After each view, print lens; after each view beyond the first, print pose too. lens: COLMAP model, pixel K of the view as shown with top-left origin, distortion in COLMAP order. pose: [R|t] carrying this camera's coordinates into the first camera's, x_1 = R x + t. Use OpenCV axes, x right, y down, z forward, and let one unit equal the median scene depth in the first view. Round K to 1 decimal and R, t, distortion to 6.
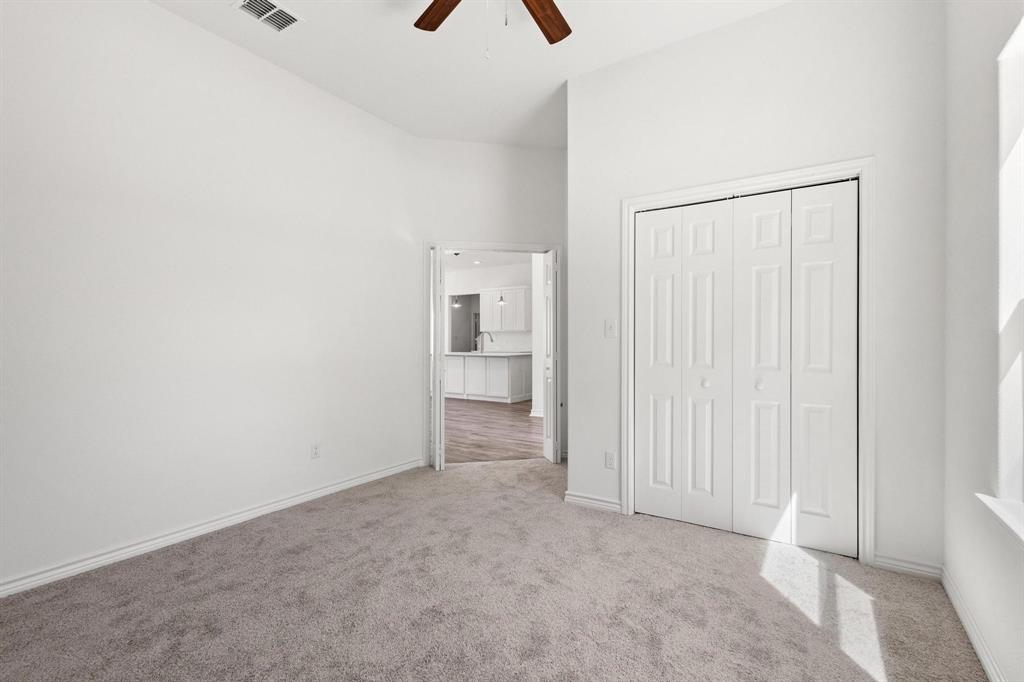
lens RADIAL K [[468.2, 0, 512.8], [0, 468.2, 338.8], [0, 0, 1]] dist [0.008294, -0.002987]
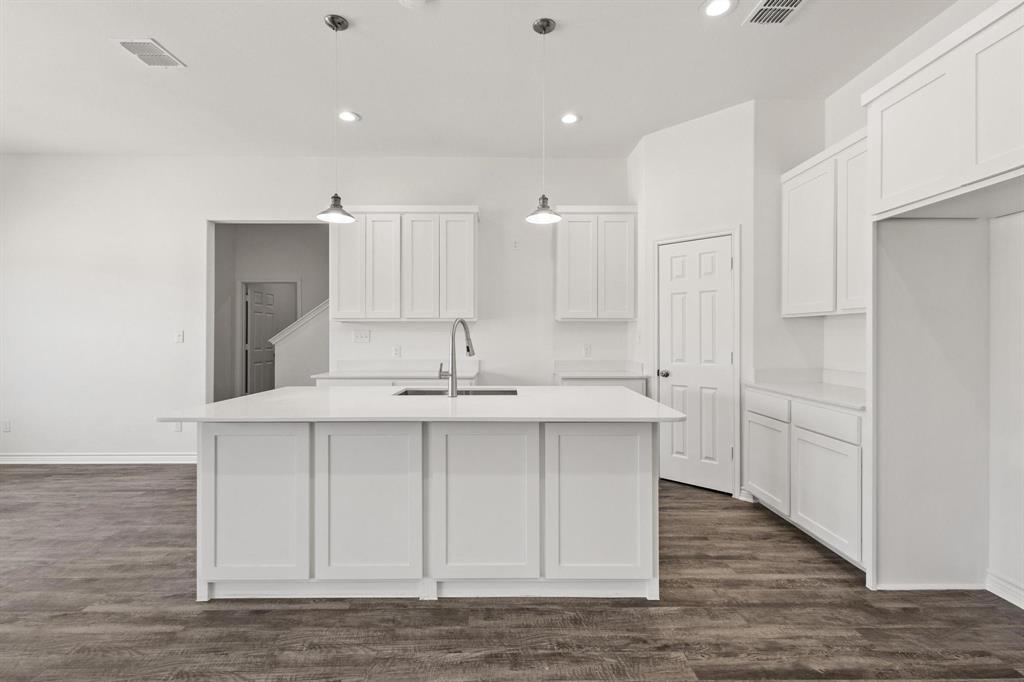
lens RADIAL K [[468.2, 0, 511.6], [0, 468.2, 333.4], [0, 0, 1]] dist [0.008294, -0.002987]
pose [[0.827315, -0.000112, 0.561738, -0.198658], [0.004371, 0.999971, -0.006238, -0.004682], [-0.561721, 0.007616, 0.827291, 0.778530]]
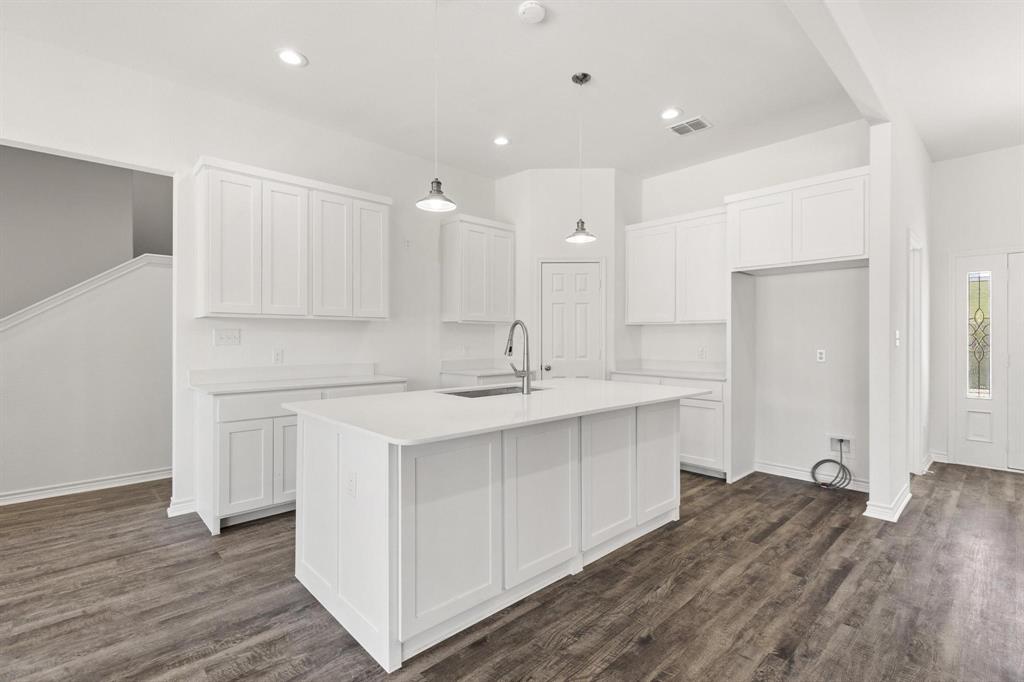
lens RADIAL K [[468.2, 0, 510.7], [0, 468.2, 340.5], [0, 0, 1]] dist [0.008294, -0.002987]
pose [[0.228307, -0.006111, 0.973570, -0.361787], [0.001991, 0.999981, 0.005809, -0.004145], [-0.973587, 0.000612, 0.228315, 0.971313]]
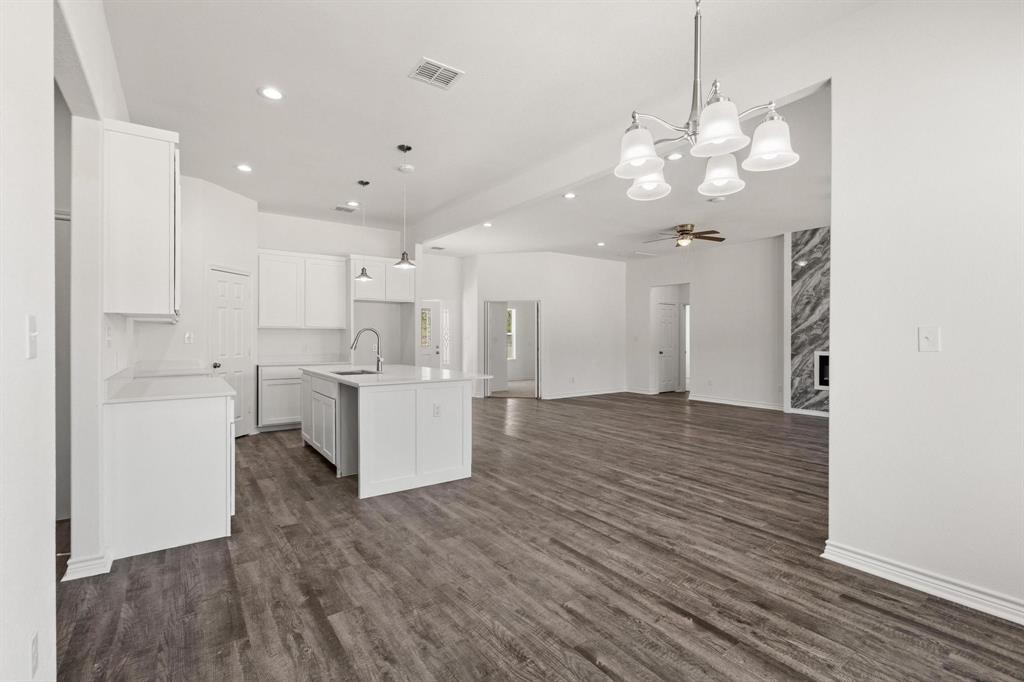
lens RADIAL K [[468.2, 0, 511.5], [0, 468.2, 338.6], [0, 0, 1]] dist [0.008294, -0.002987]
pose [[-0.932824, -0.001183, 0.360329, -0.389458], [-0.000342, 0.999997, 0.002399, -0.004737], [-0.360331, 0.002115, -0.932822, 1.453497]]
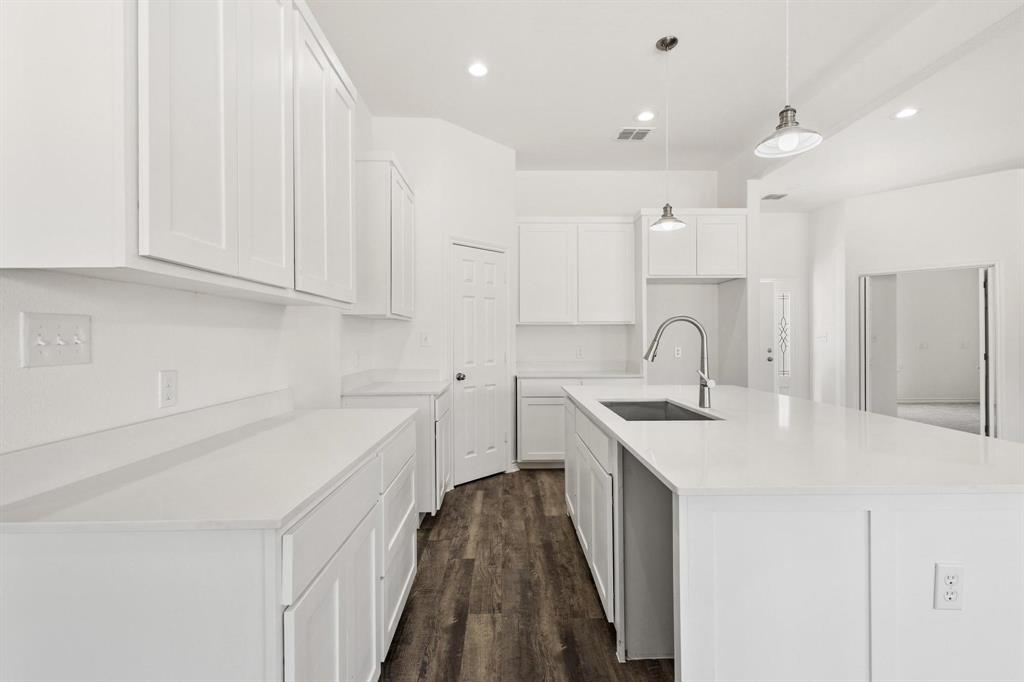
lens RADIAL K [[468.2, 0, 510.2], [0, 468.2, 340.6], [0, 0, 1]] dist [0.008294, -0.002987]
pose [[-0.566971, -0.002178, 0.823735, -0.211853], [0.005850, 0.999961, 0.006671, -0.004802], [-0.823717, 0.008601, -0.566936, 1.246705]]
